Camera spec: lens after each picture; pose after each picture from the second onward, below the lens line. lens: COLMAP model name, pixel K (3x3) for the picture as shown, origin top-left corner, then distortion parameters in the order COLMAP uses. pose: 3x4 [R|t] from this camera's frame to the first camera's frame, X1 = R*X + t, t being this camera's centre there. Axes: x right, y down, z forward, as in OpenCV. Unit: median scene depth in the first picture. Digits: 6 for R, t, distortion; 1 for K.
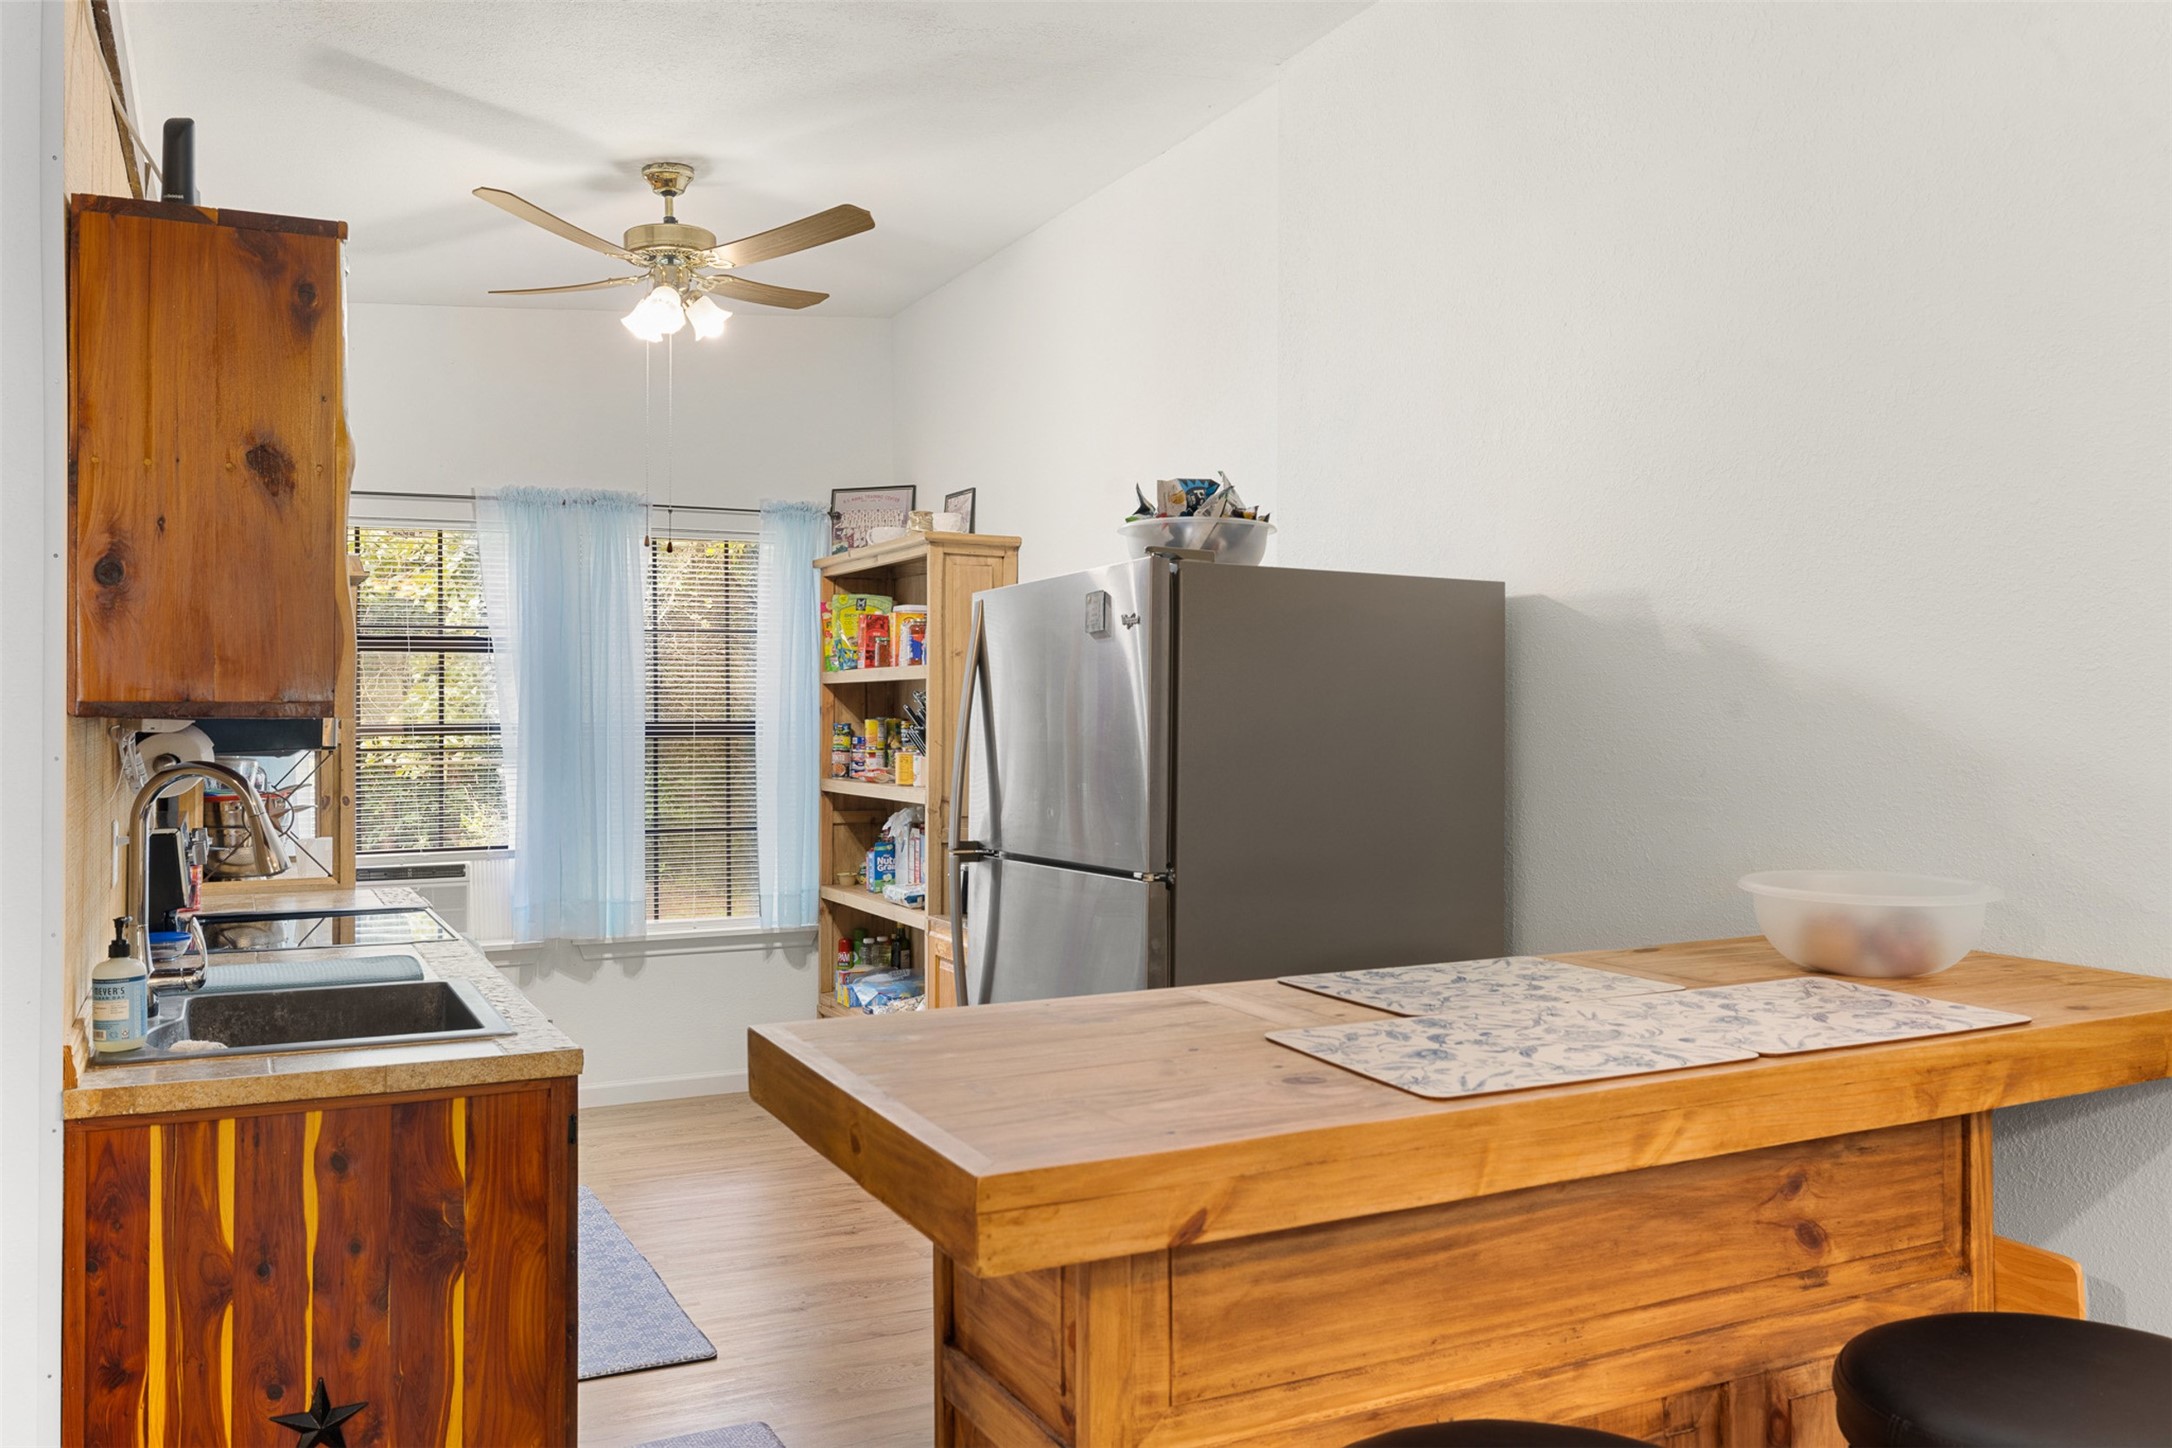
lens RADIAL K [[1705.7, 0, 1086.4], [0, 1705.7, 712.1], [0, 0, 1]] dist [0.014314, 0.005376]
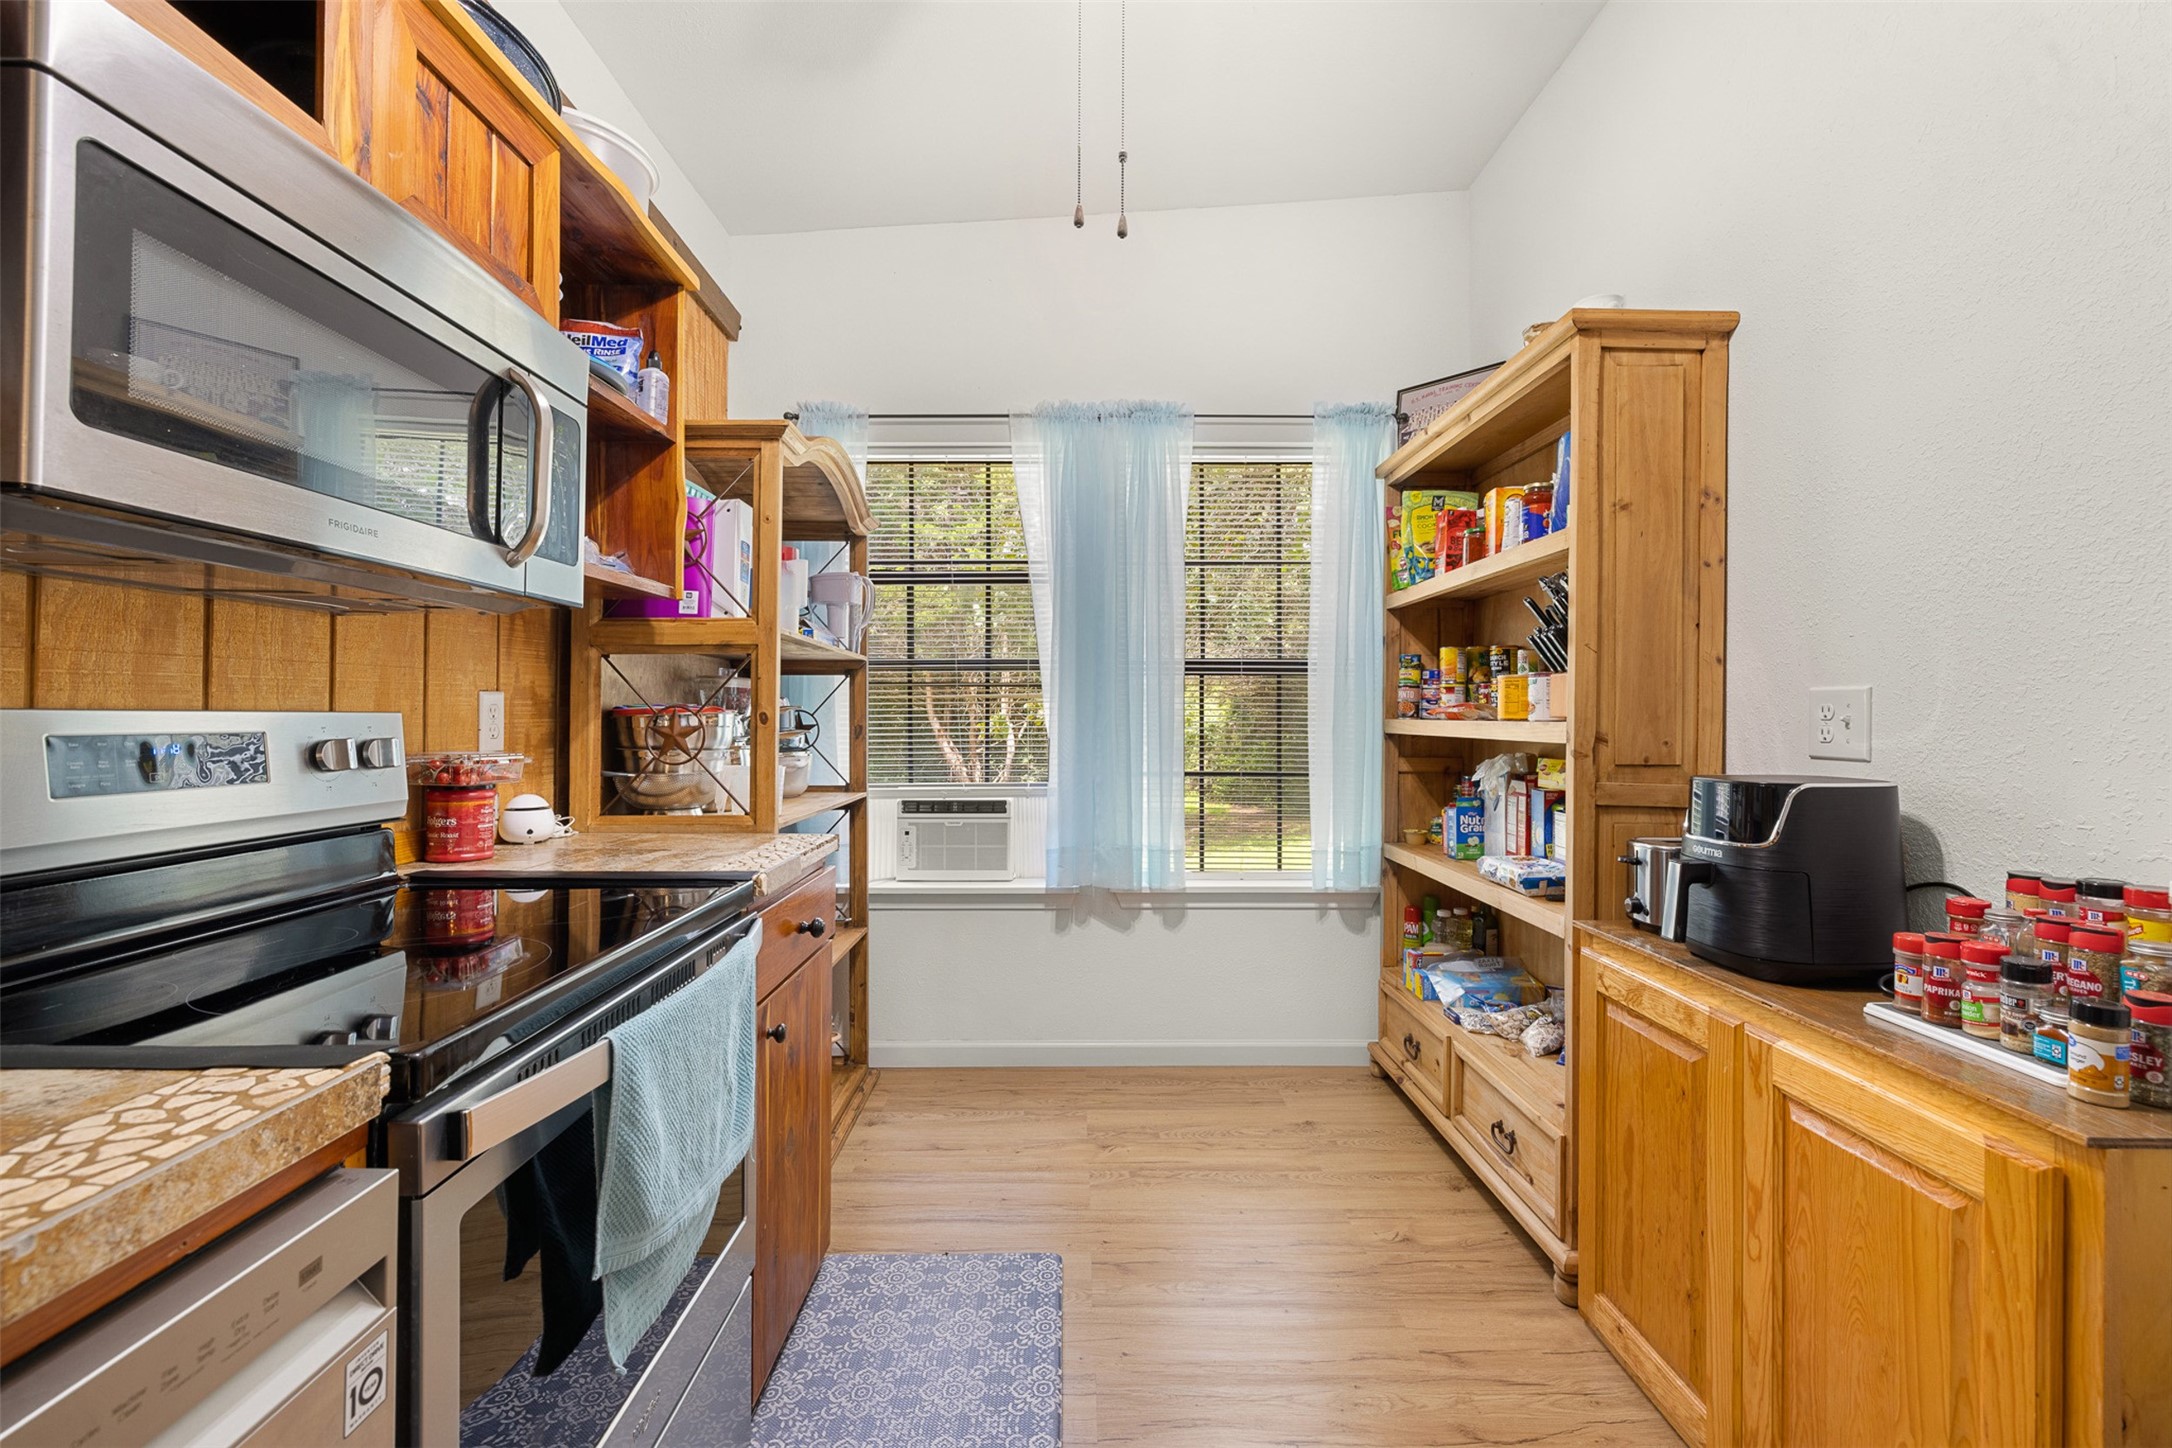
lens RADIAL K [[907.0, 0, 1077.5], [0, 907.0, 712.0], [0, 0, 1]] dist [-0.005376, -0.000552]
pose [[0.898504, 0.002663, -0.438957, -0.096717], [-0.003633, 0.999992, -0.001368, 0.037735], [0.438950, 0.002824, 0.898507, 0.536283]]
